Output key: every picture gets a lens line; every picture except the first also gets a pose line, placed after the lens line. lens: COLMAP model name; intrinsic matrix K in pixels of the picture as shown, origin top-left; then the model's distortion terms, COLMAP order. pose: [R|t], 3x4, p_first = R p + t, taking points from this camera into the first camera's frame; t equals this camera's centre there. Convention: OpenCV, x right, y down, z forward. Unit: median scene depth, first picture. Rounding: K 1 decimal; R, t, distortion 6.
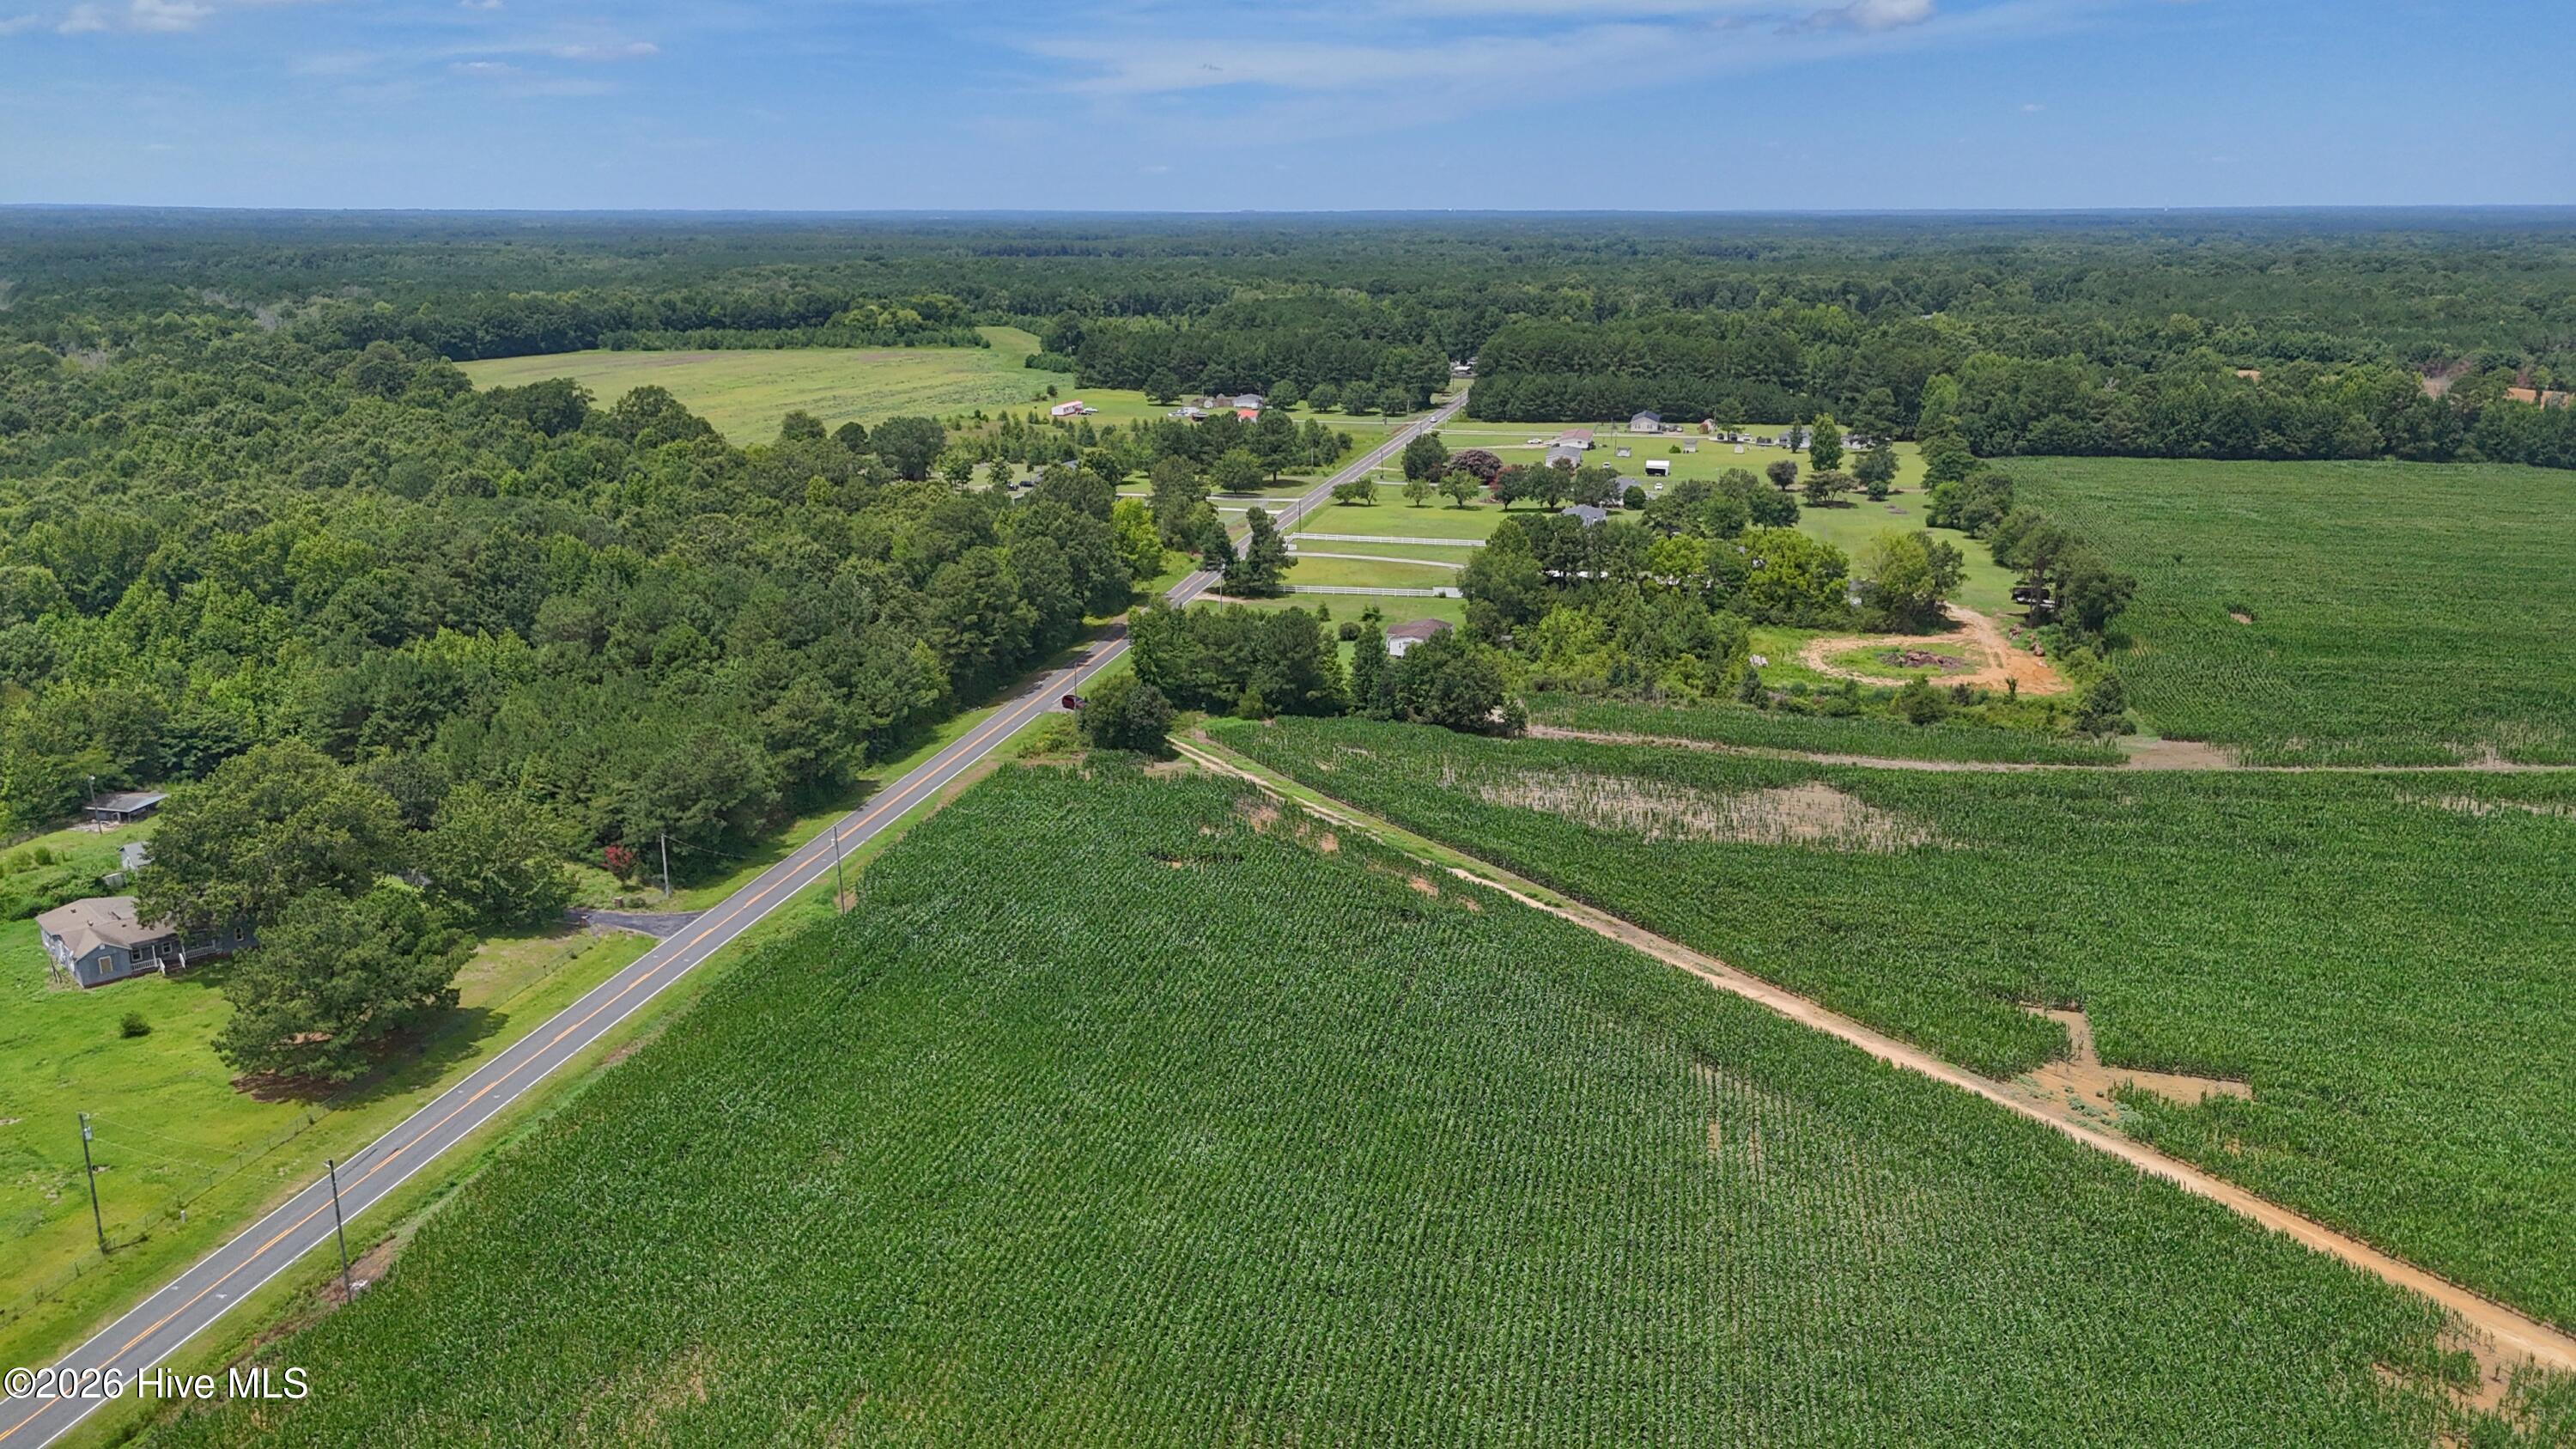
lens RADIAL K [[1893.2, 0, 1293.2], [0, 1893.2, 729.4], [0, 0, 1]] dist [0.069395, -0.070115]
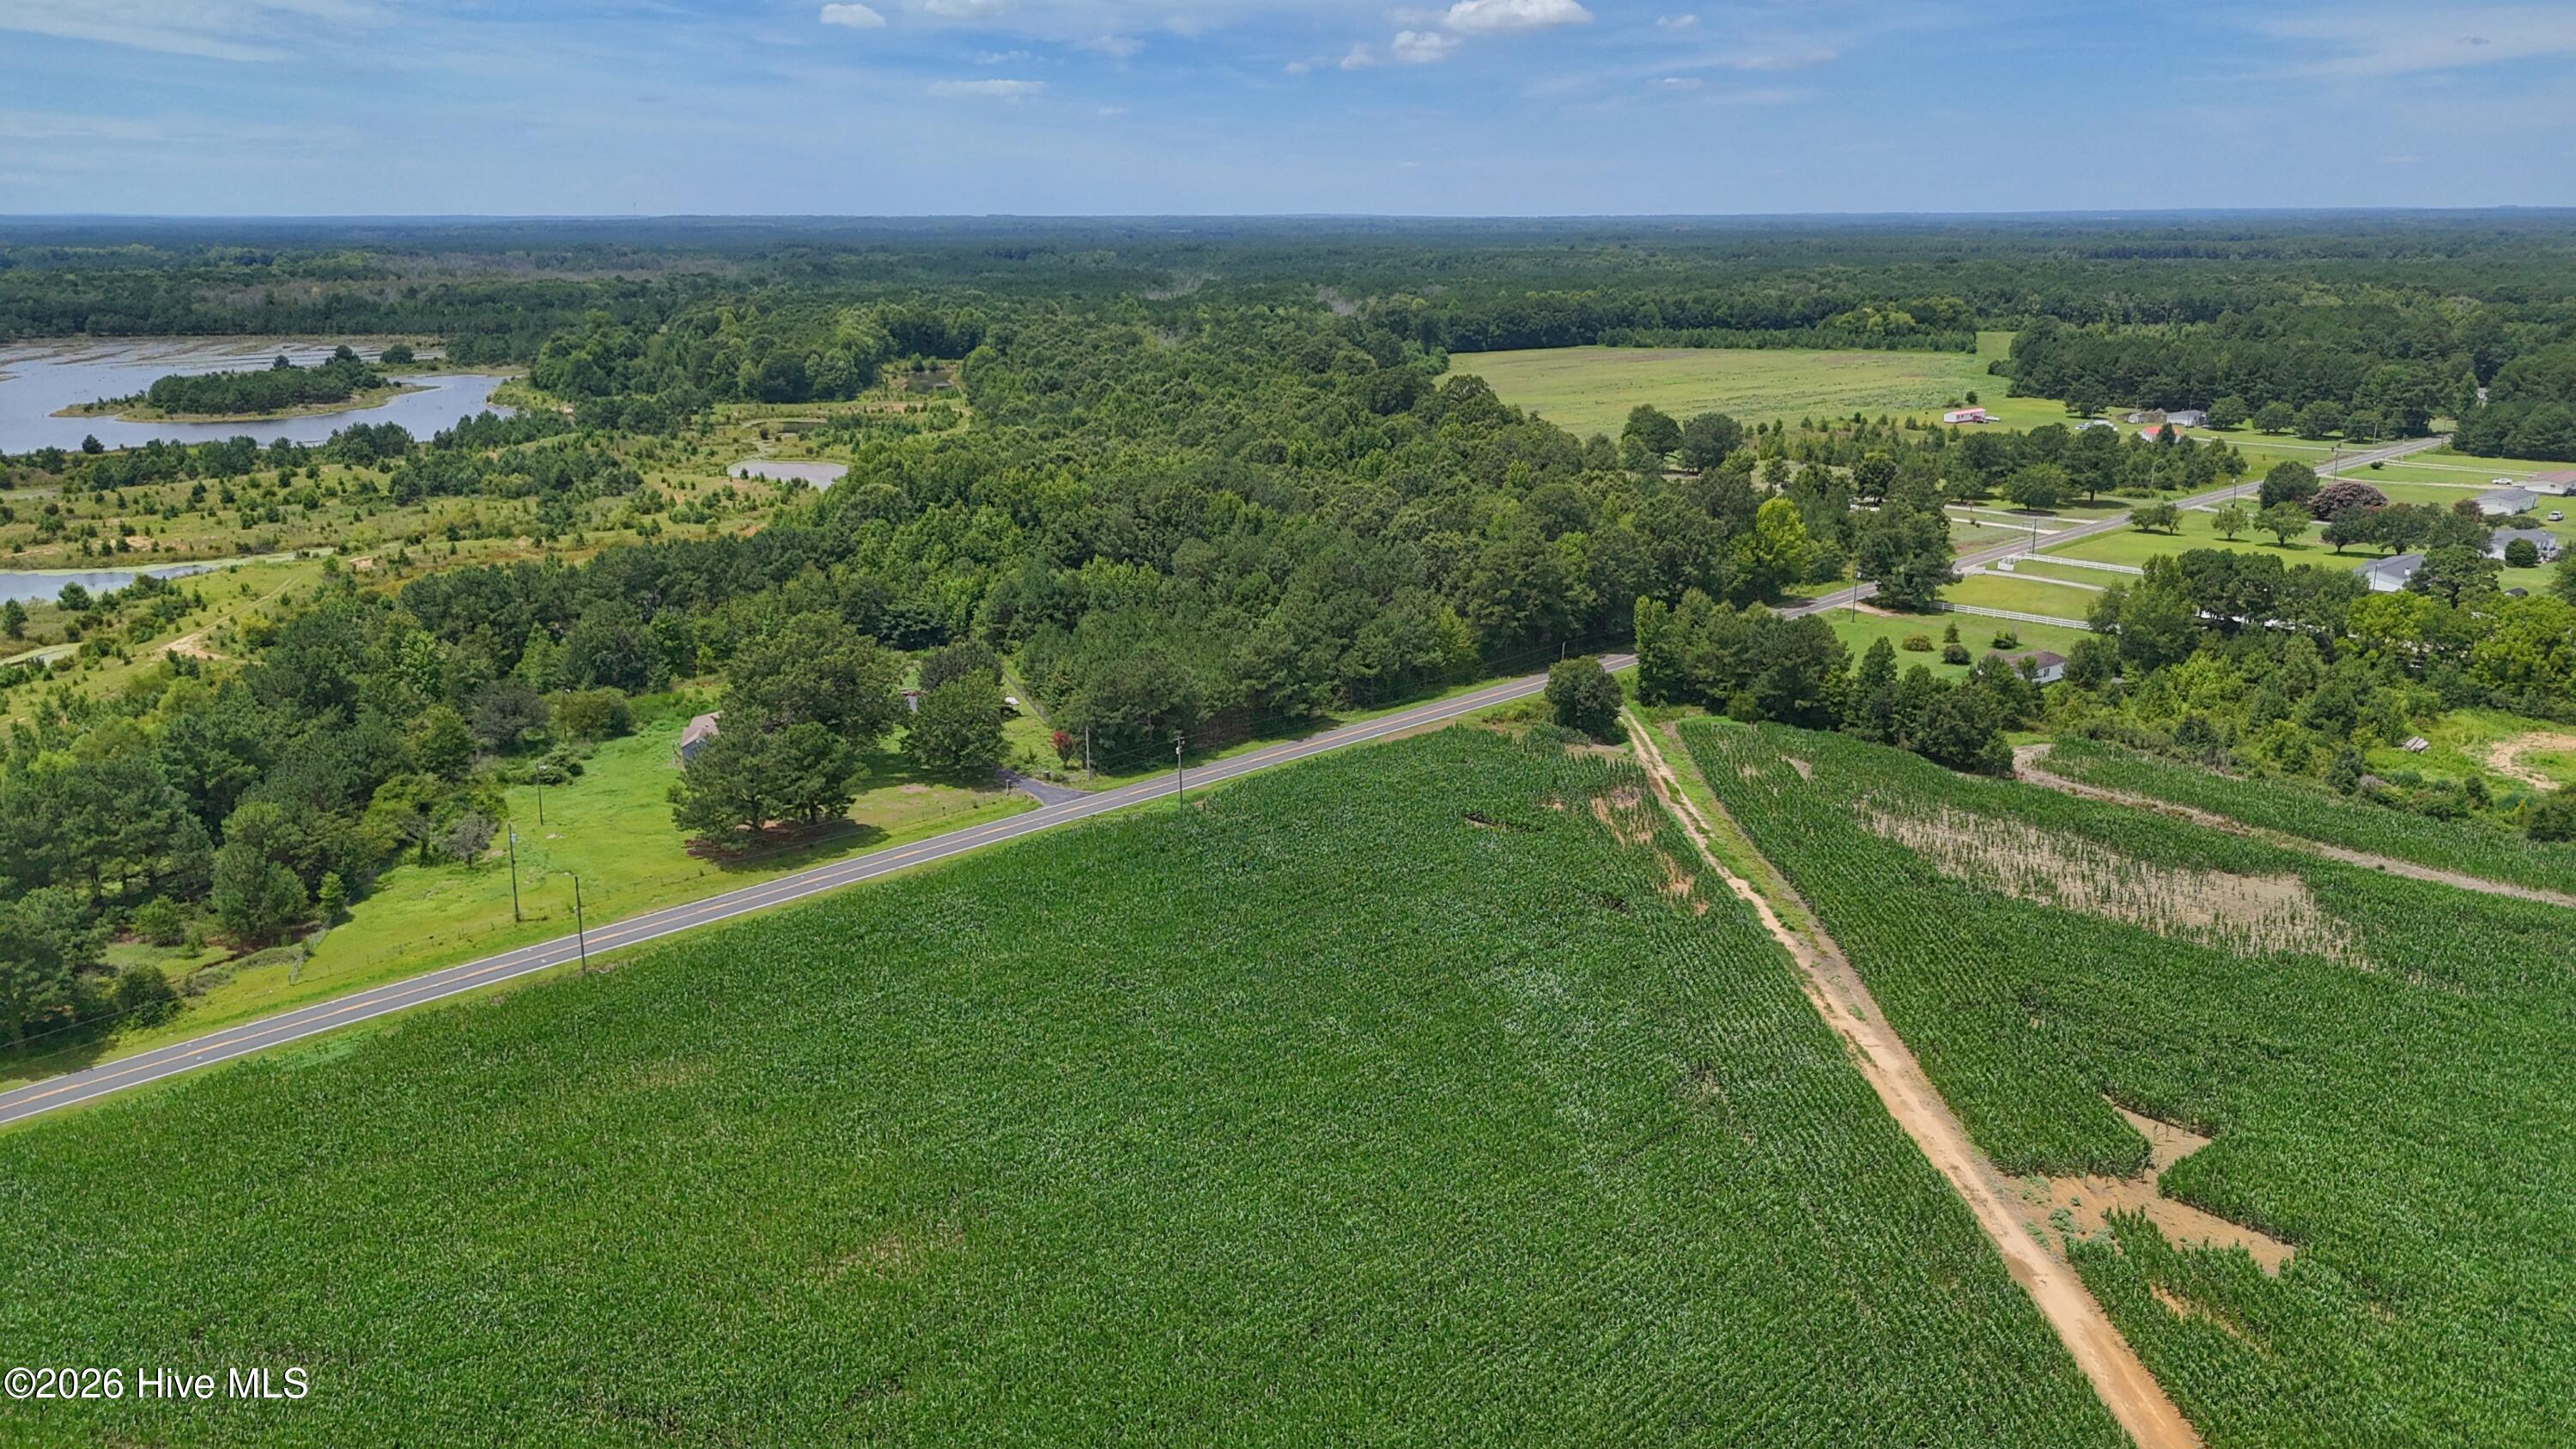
lens RADIAL K [[1893.2, 0, 1295.9], [0, 1893.2, 735.0], [0, 0, 1]] dist [0.069395, -0.070115]
pose [[0.841273, 0.141300, -0.521817, 0.302221], [-0.140537, 0.989214, 0.041291, -0.006516], [0.522024, 0.038598, 0.852057, 0.026936]]
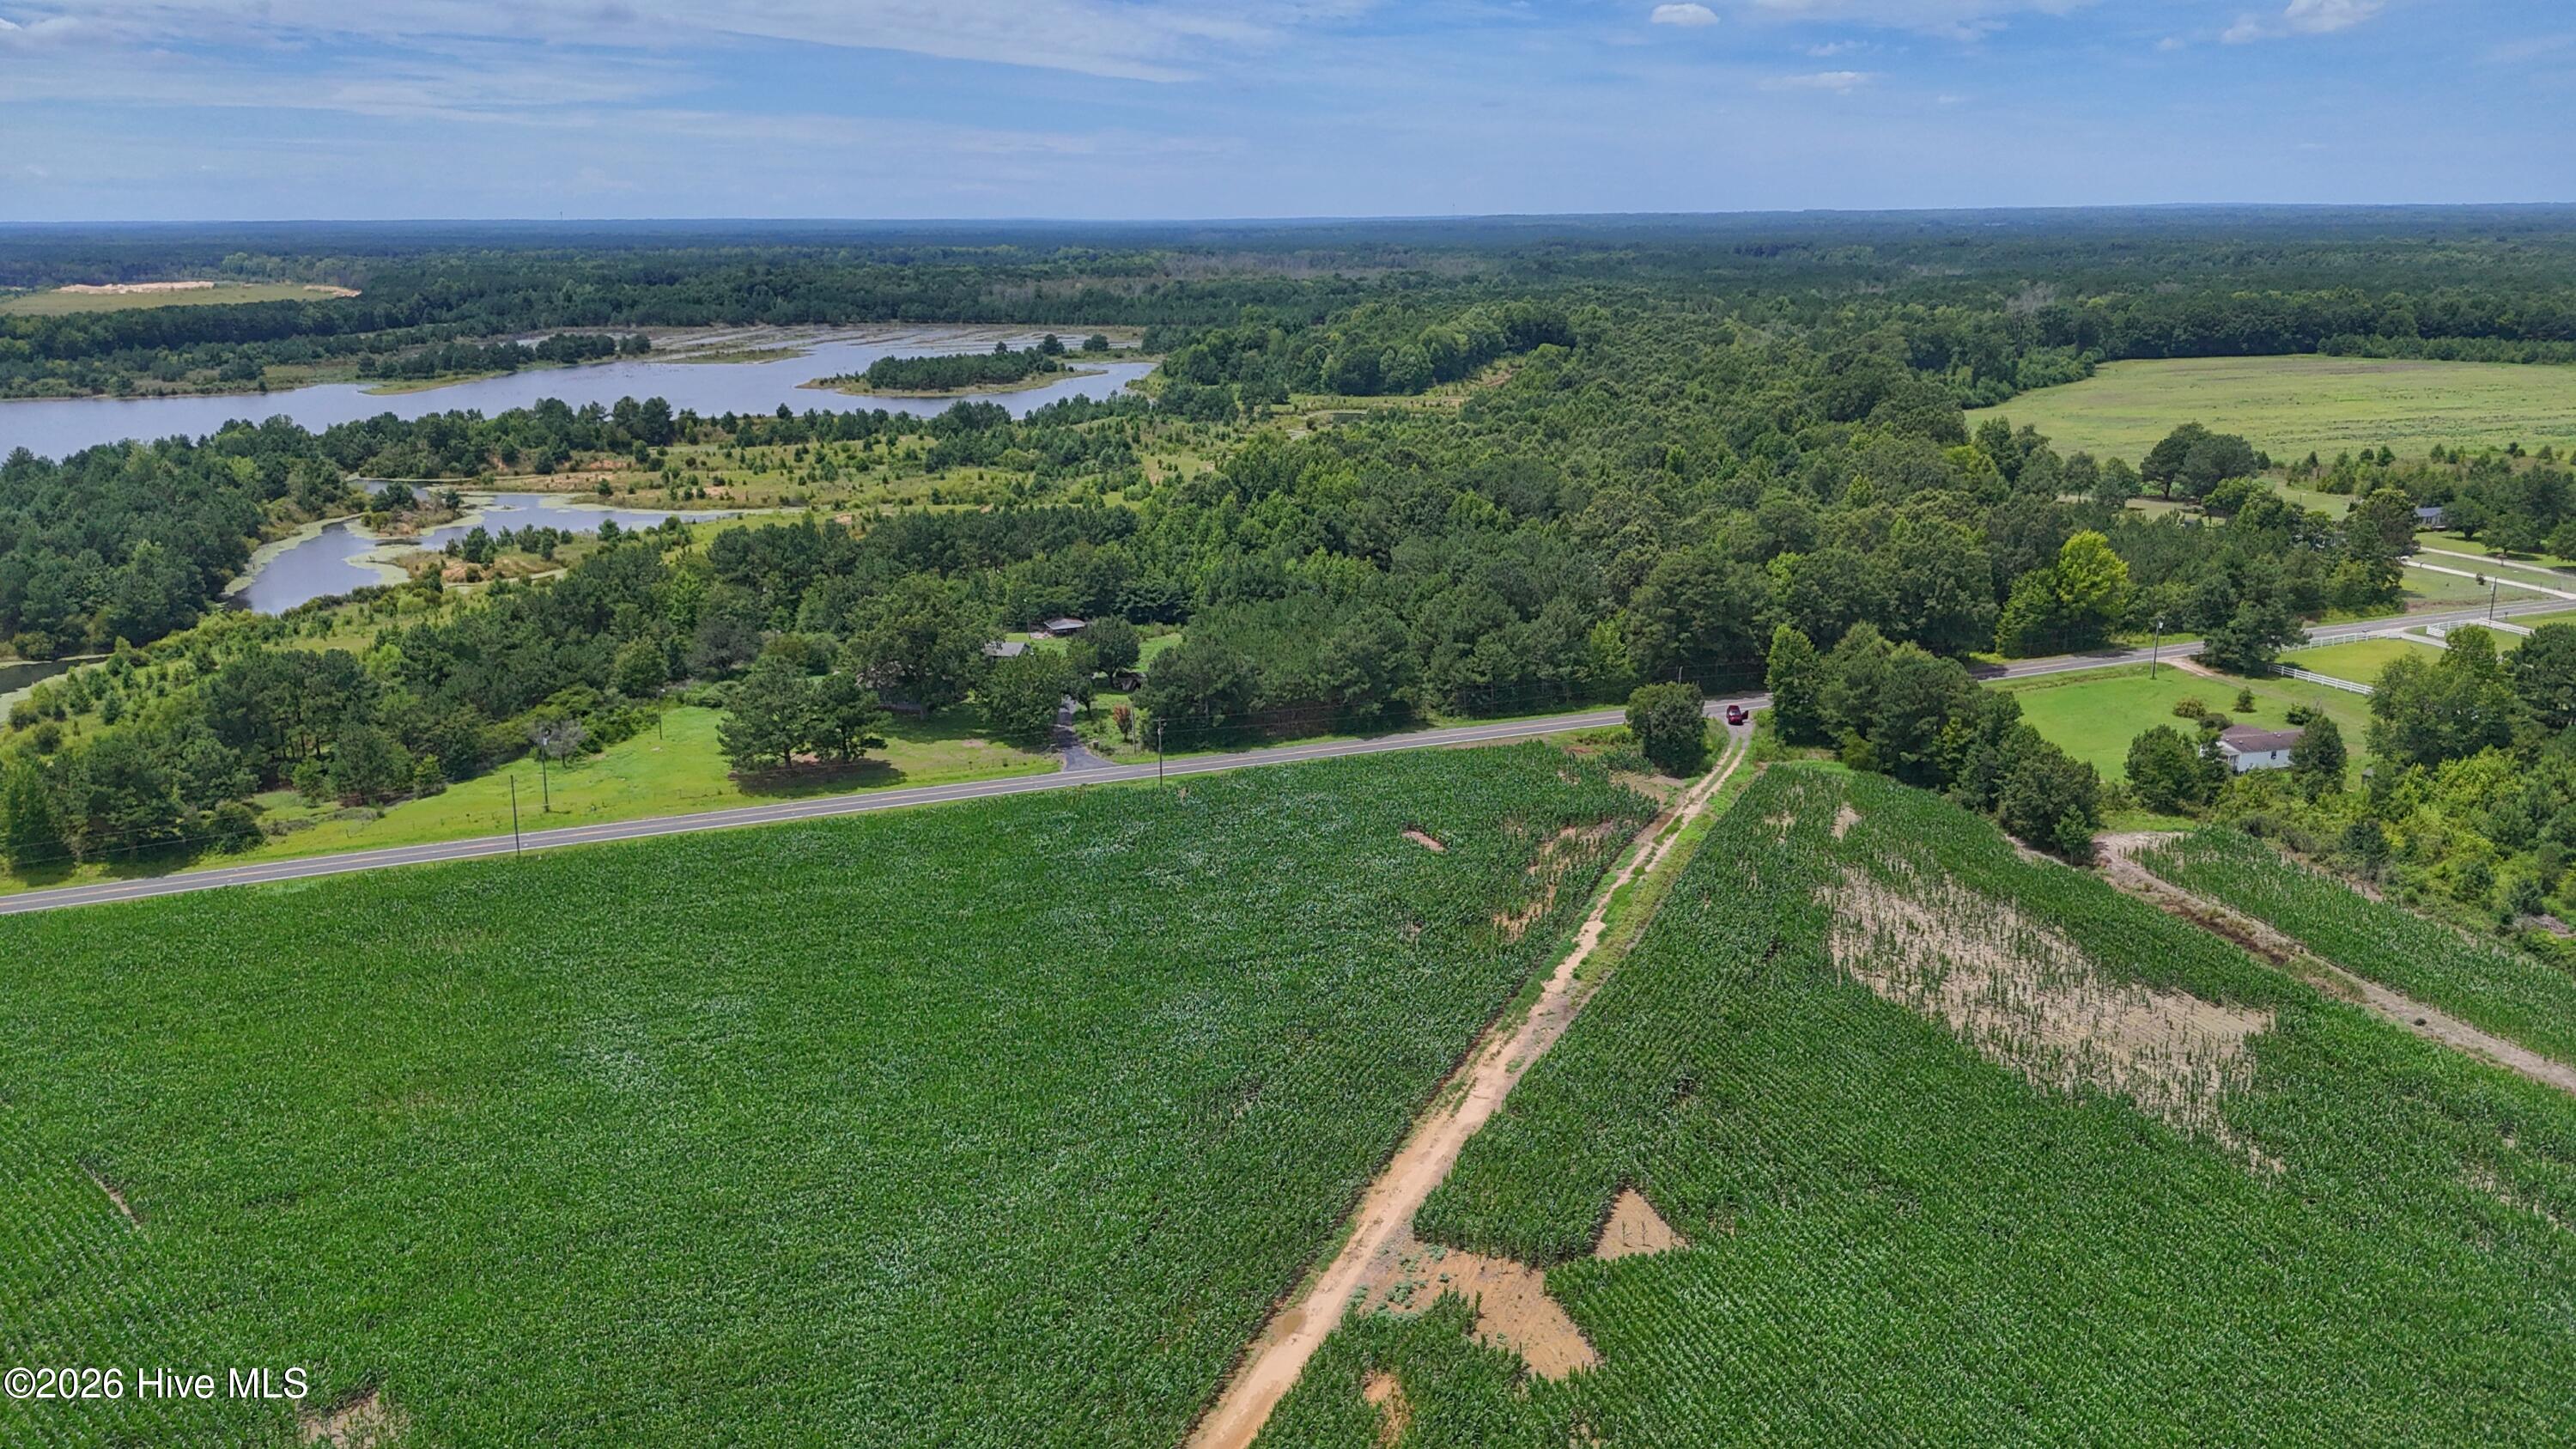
lens RADIAL K [[1893.2, 0, 1296.3], [0, 1893.2, 735.3], [0, 0, 1]] dist [0.069395, -0.070115]
pose [[0.555528, 0.216005, -0.802951, 0.555591], [-0.212449, 0.970489, 0.114091, -0.068220], [0.803899, 0.107206, 0.585024, 0.249143]]
